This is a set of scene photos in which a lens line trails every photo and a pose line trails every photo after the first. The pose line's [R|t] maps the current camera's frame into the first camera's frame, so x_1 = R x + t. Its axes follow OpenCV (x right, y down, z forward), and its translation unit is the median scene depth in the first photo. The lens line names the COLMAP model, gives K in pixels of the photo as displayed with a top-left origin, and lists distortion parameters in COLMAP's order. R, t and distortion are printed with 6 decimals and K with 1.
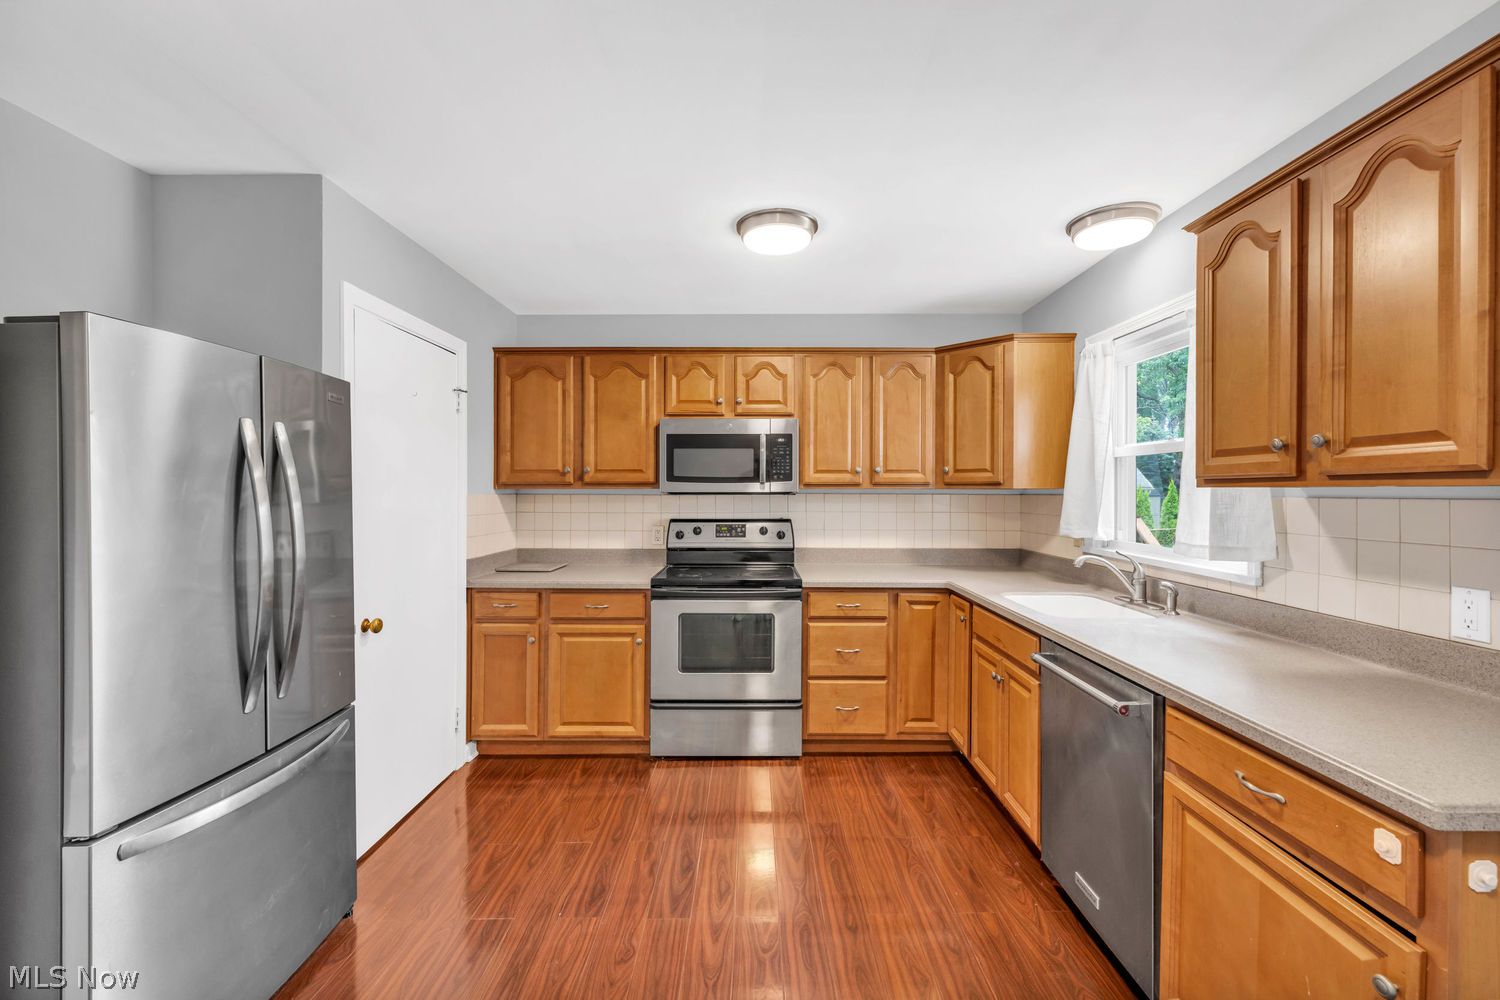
lens RADIAL K [[611.3, 0, 752.5], [0, 611.3, 494.8], [0, 0, 1]] dist [0.000965, -0.001382]
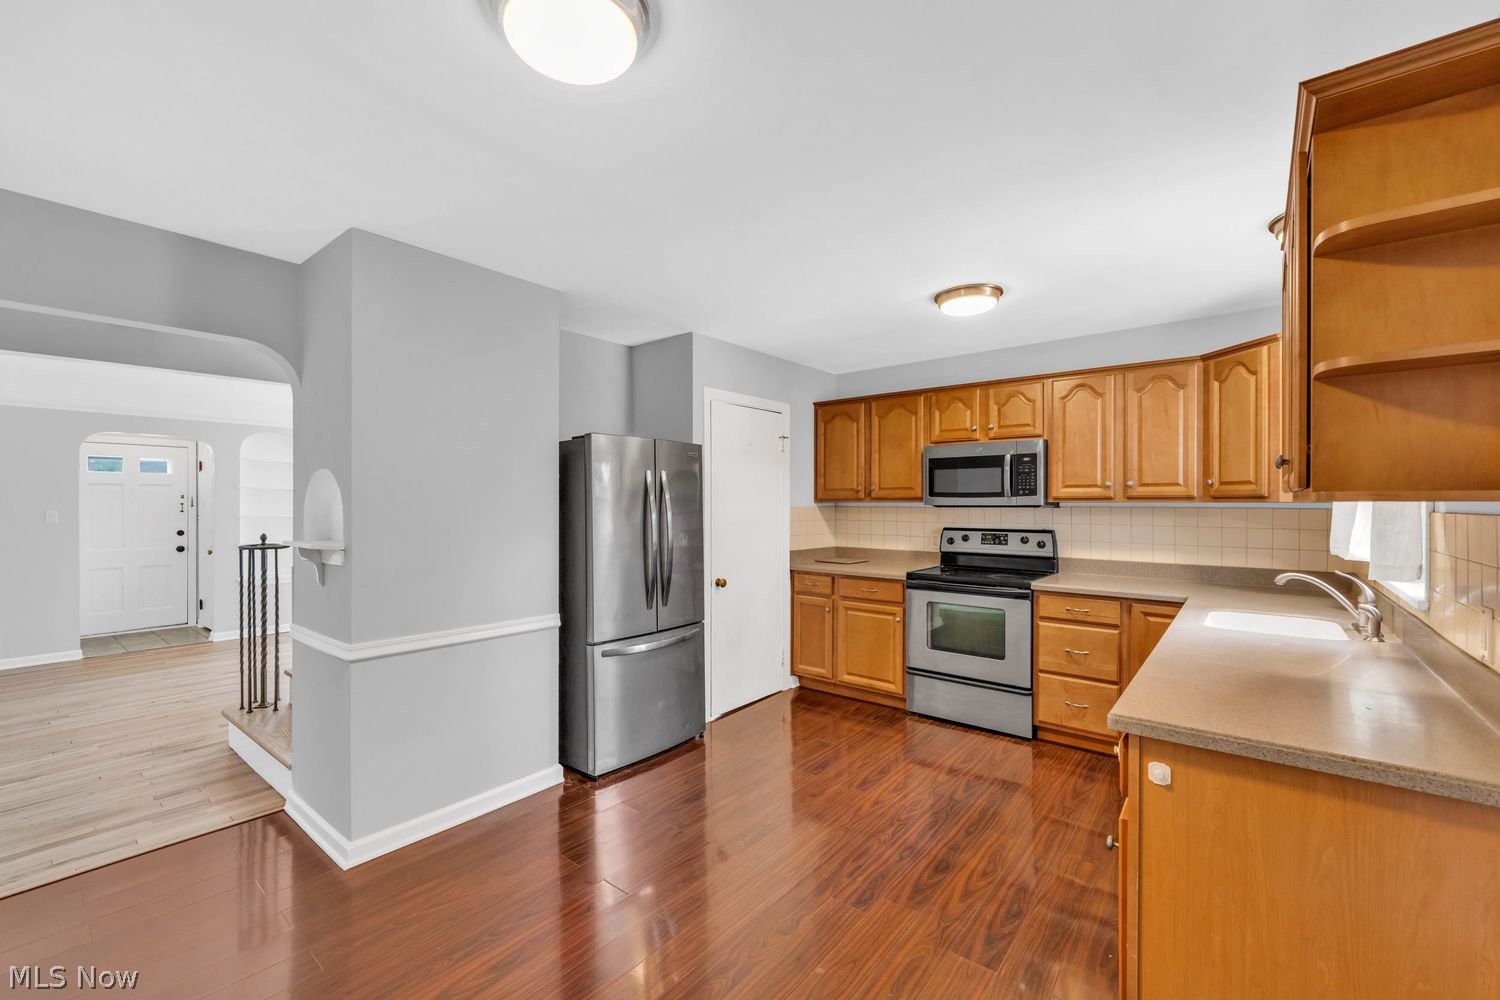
lens RADIAL K [[611.3, 0, 743.3], [0, 611.3, 500.9], [0, 0, 1]] dist [0.000965, -0.001382]
pose [[0.772018, -0.002756, -0.635595, 0.387047], [-0.002981, 0.999964, -0.007957, -0.002105], [0.635594, 0.008038, 0.771982, -0.215253]]
